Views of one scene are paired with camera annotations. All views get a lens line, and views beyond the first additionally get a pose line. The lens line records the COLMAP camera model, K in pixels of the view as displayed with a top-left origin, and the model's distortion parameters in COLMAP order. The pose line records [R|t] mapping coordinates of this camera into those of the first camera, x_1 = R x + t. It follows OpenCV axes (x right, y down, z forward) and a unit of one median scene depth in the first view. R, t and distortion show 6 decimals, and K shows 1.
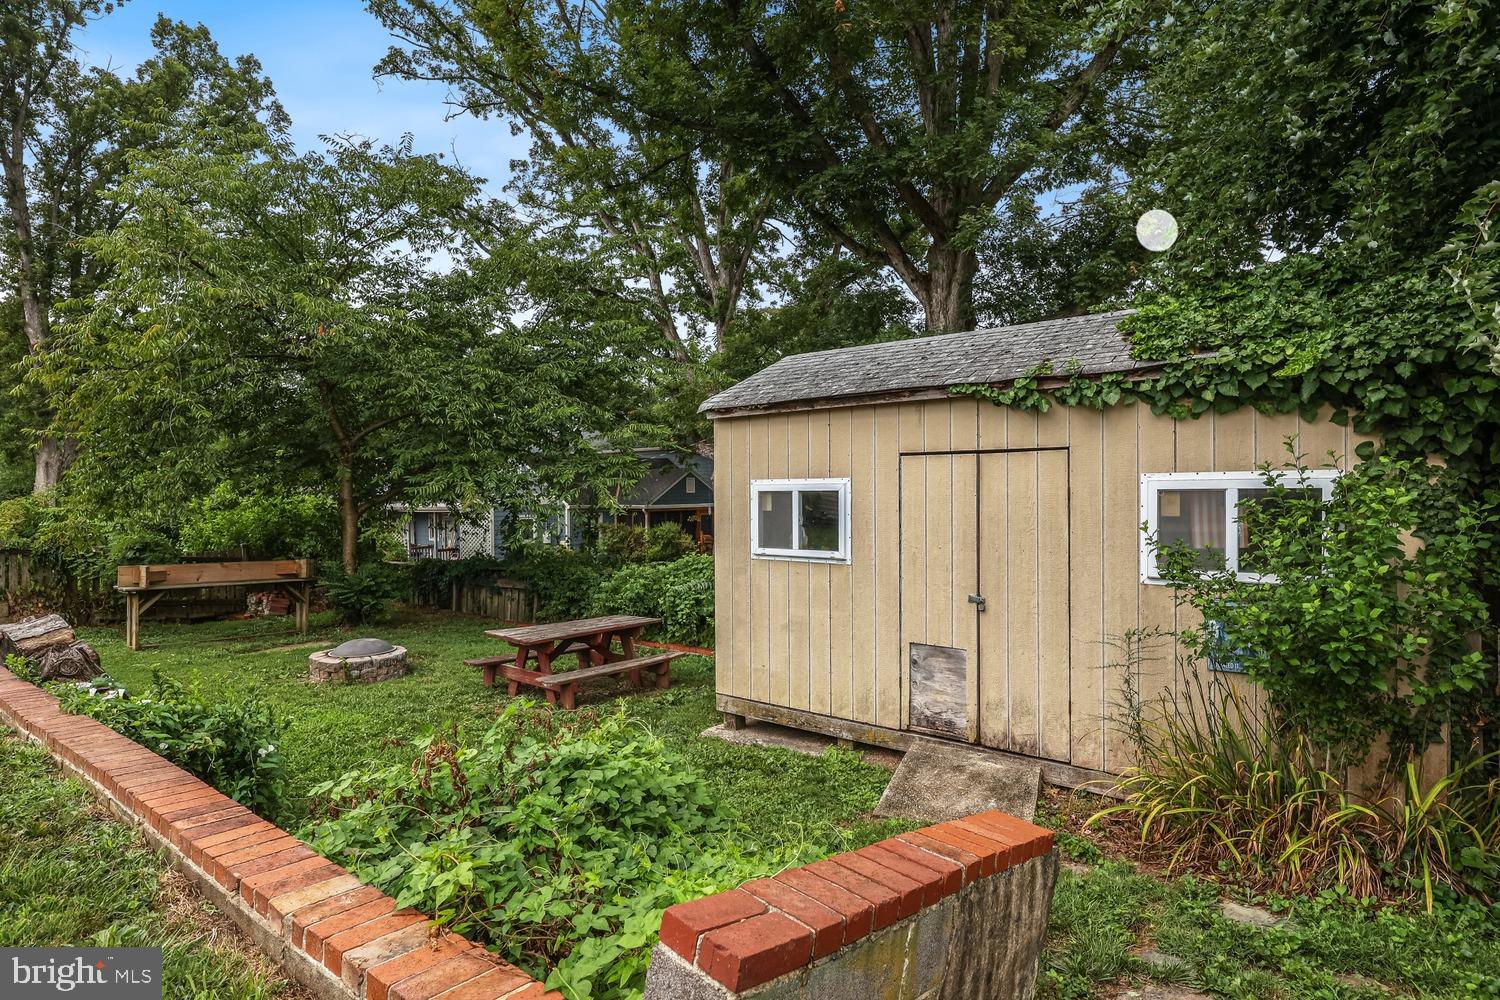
lens RADIAL K [[784.2, 0, 750.0], [0, 784.2, 500.0], [0, 0, 1]] dist [0.003029, 0.001032]
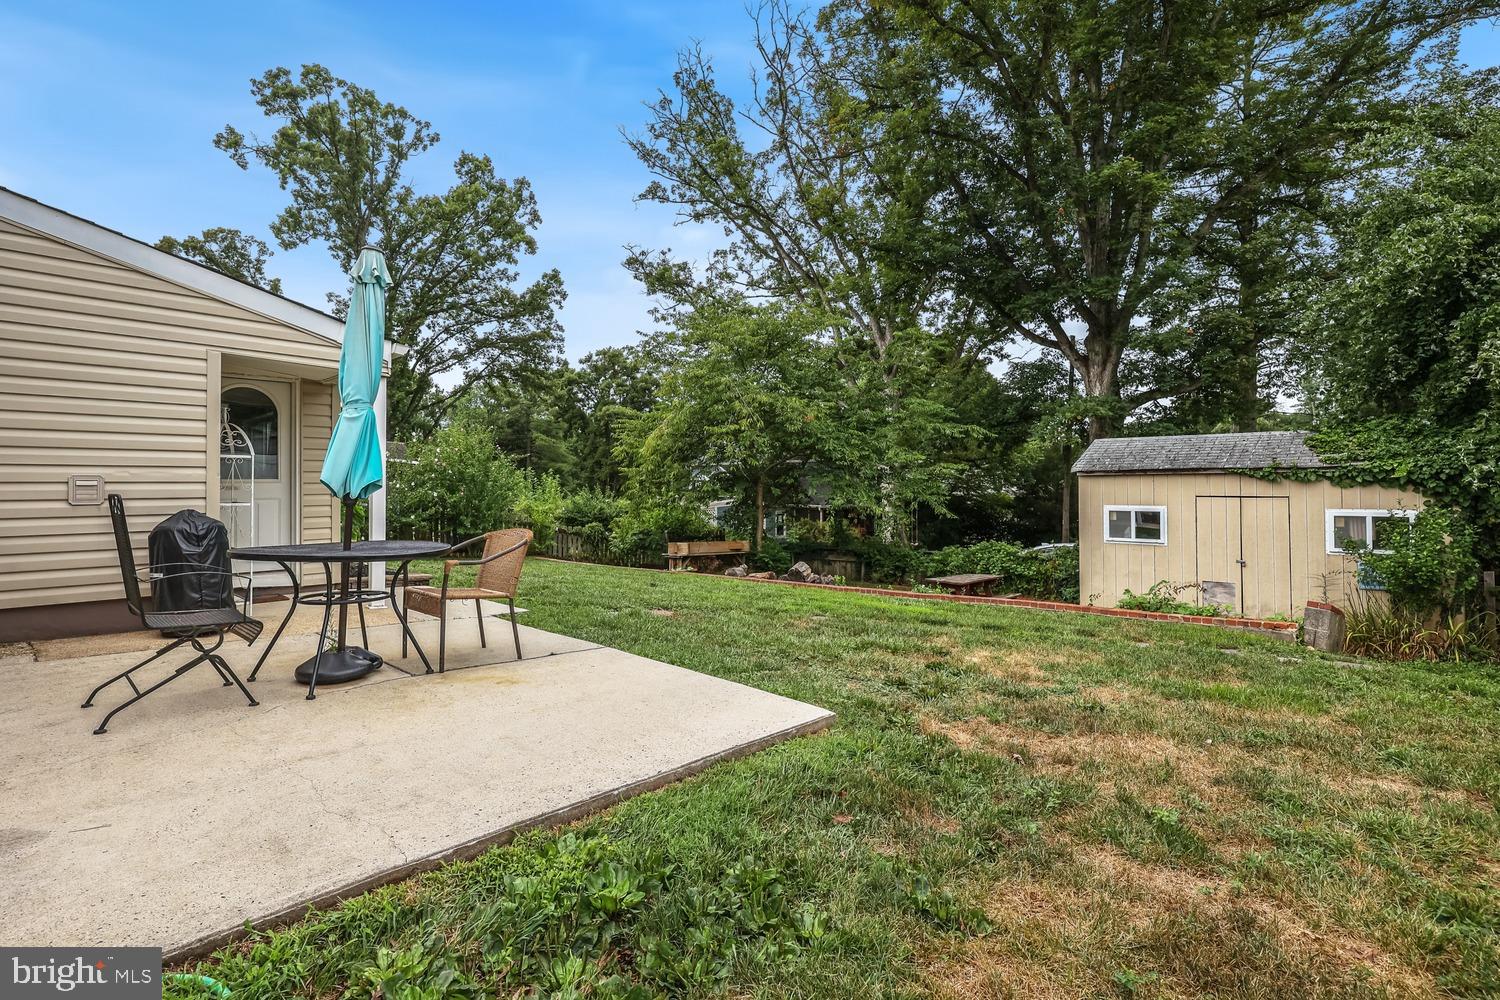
lens RADIAL K [[689.8, 0, 742.4], [0, 689.8, 471.5], [0, 0, 1]] dist [0.001657, 0.000370]
pose [[0.996223, 0.003621, -0.086752, -1.137605], [-0.006518, 0.999430, -0.033129, -0.067720], [0.086582, 0.033569, 0.995679, -1.316878]]
